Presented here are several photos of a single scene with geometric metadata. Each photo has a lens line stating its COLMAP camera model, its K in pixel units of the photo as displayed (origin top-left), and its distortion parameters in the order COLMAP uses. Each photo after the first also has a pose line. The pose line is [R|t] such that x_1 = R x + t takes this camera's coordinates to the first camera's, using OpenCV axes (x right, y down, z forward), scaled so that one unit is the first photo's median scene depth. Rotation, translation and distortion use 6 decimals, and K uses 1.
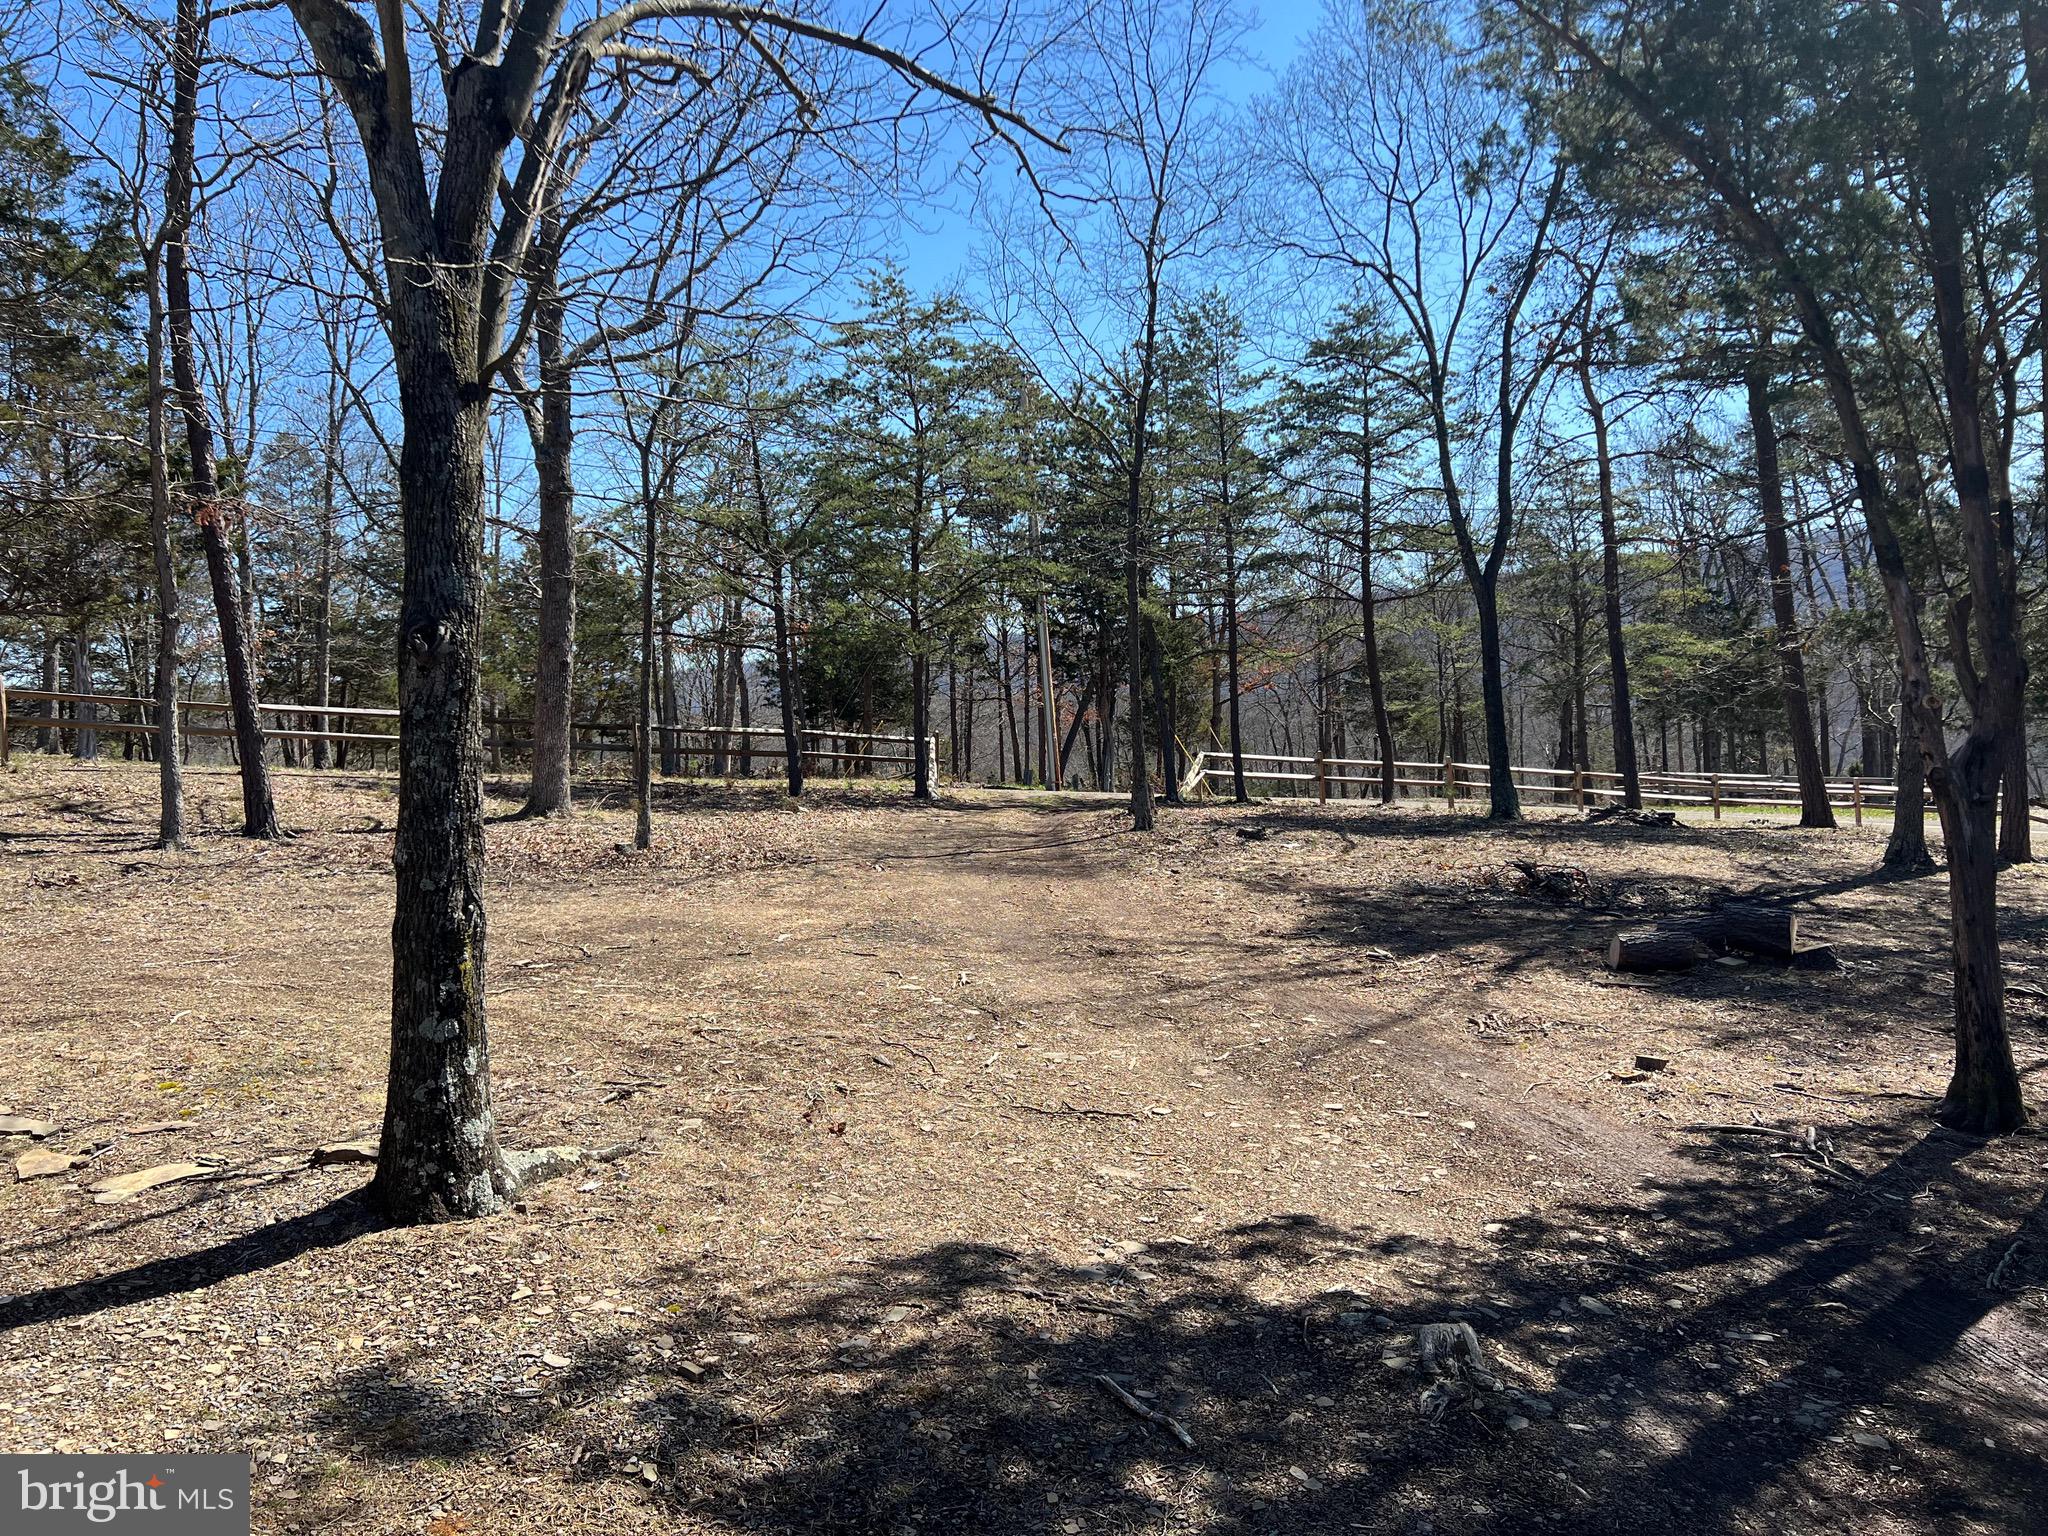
lens RADIAL K [[1524.9, 0, 1024.0], [0, 1524.9, 768.0], [0, 0, 1]] dist [0.081786, -0.097966]
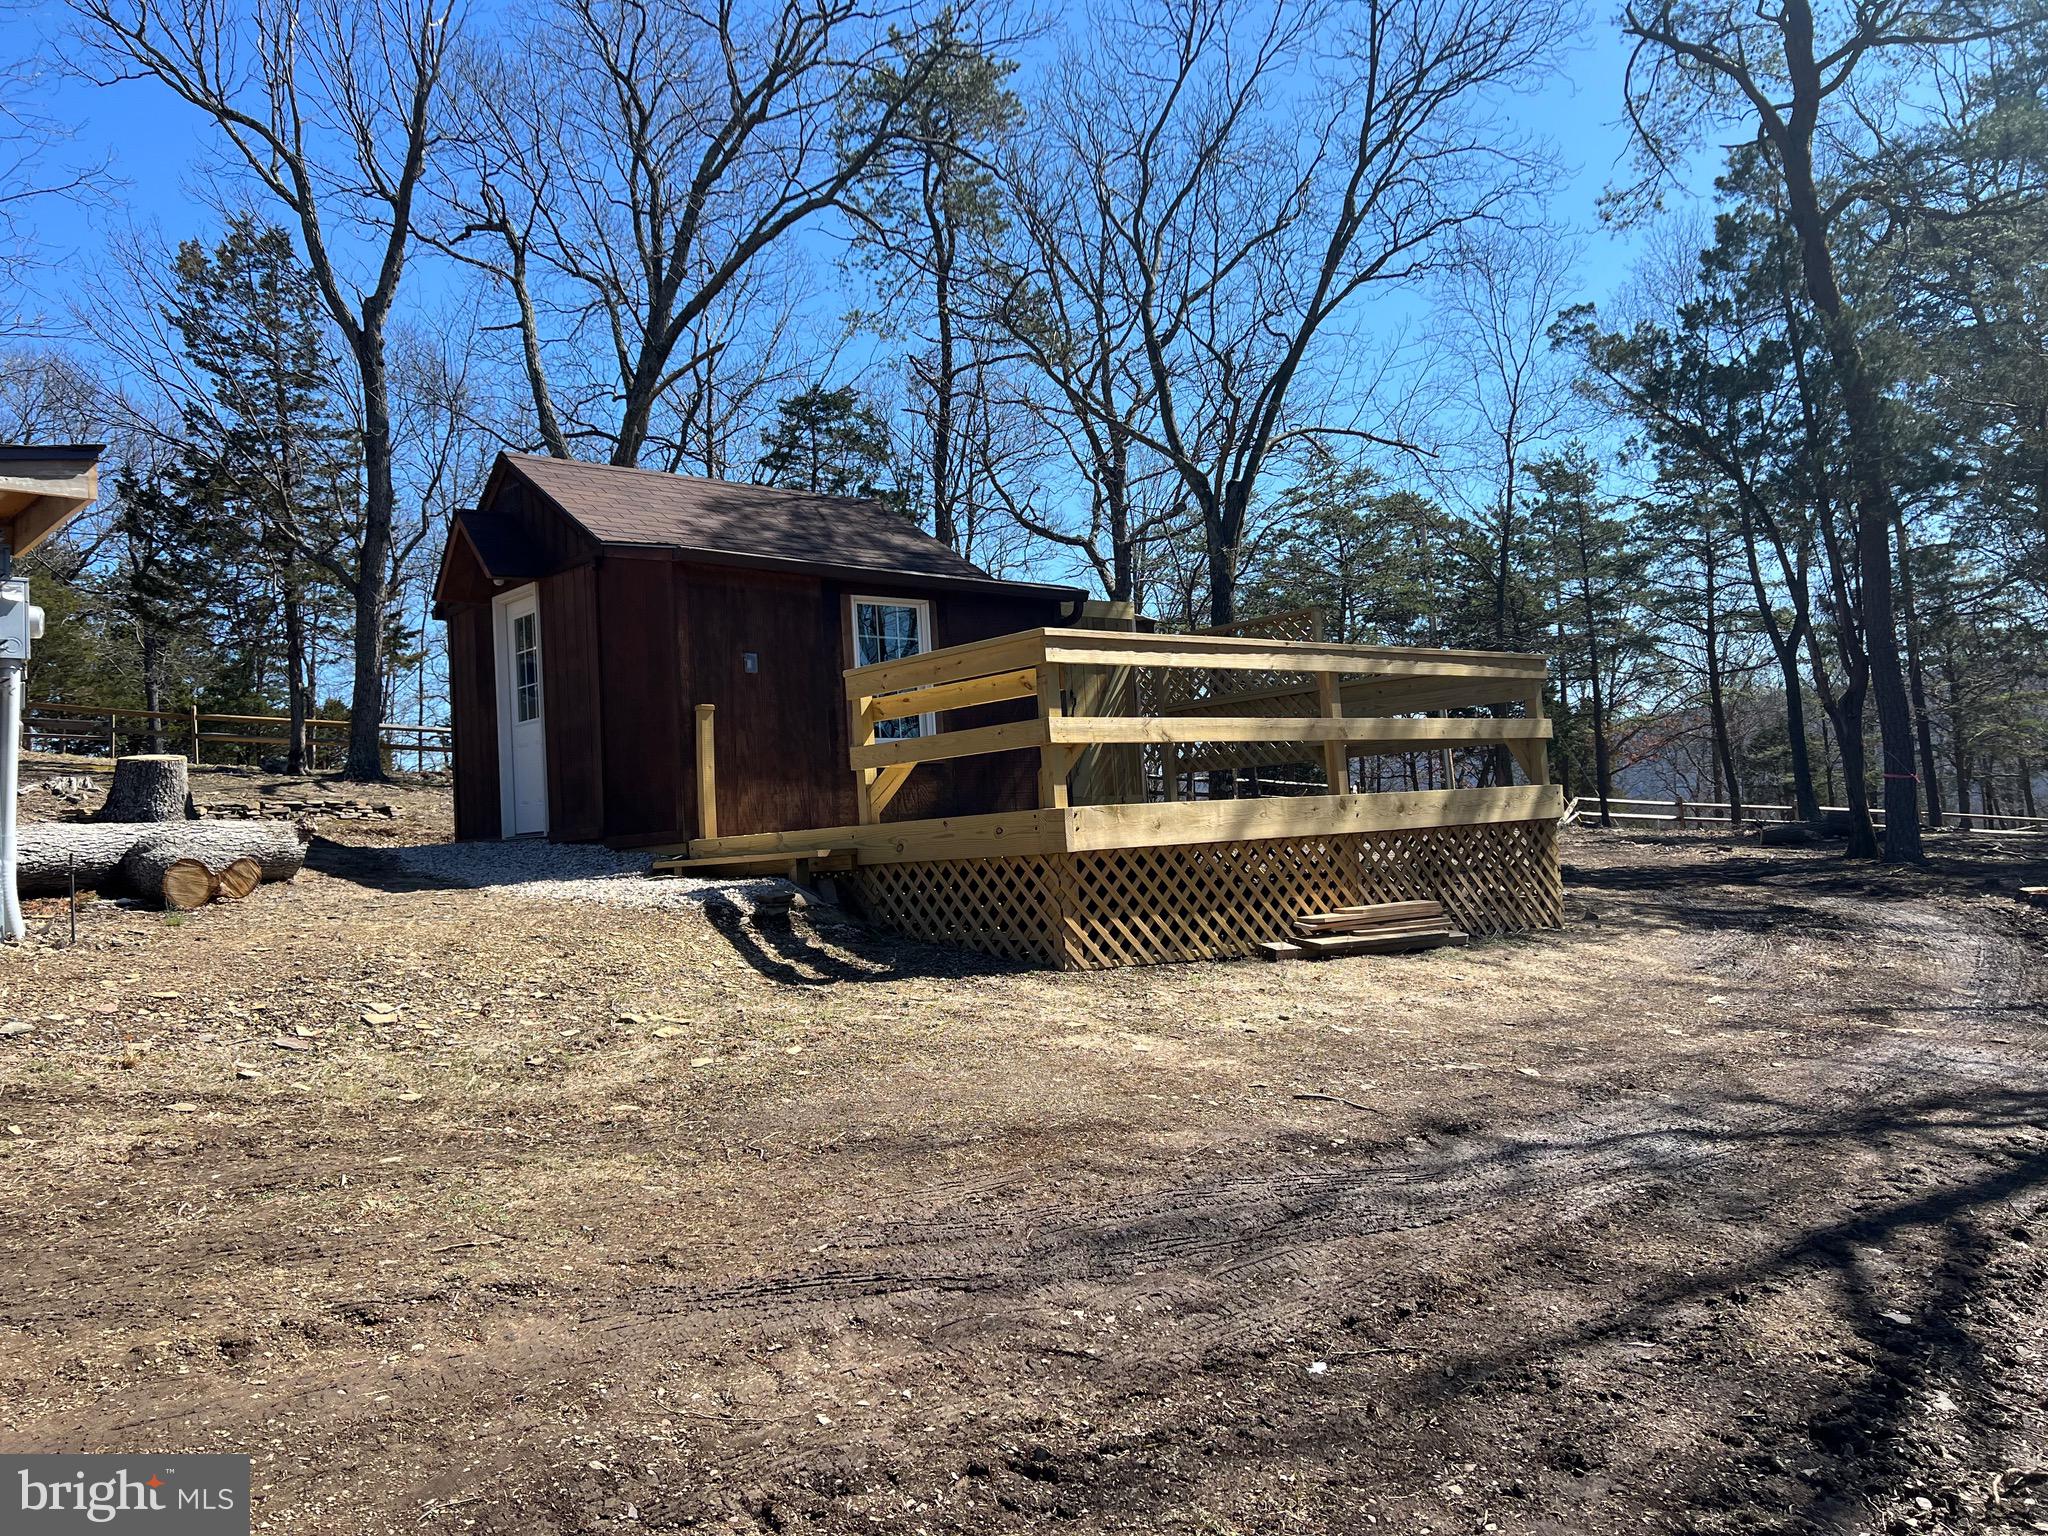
lens RADIAL K [[1524.9, 0, 1024.0], [0, 1524.9, 768.0], [0, 0, 1]] dist [0.081786, -0.097966]
pose [[0.966628, -0.020546, -0.255359, 0.001803], [0.002060, 0.997370, -0.072448, 0.060493], [0.256176, 0.069504, 0.964128, -0.362736]]
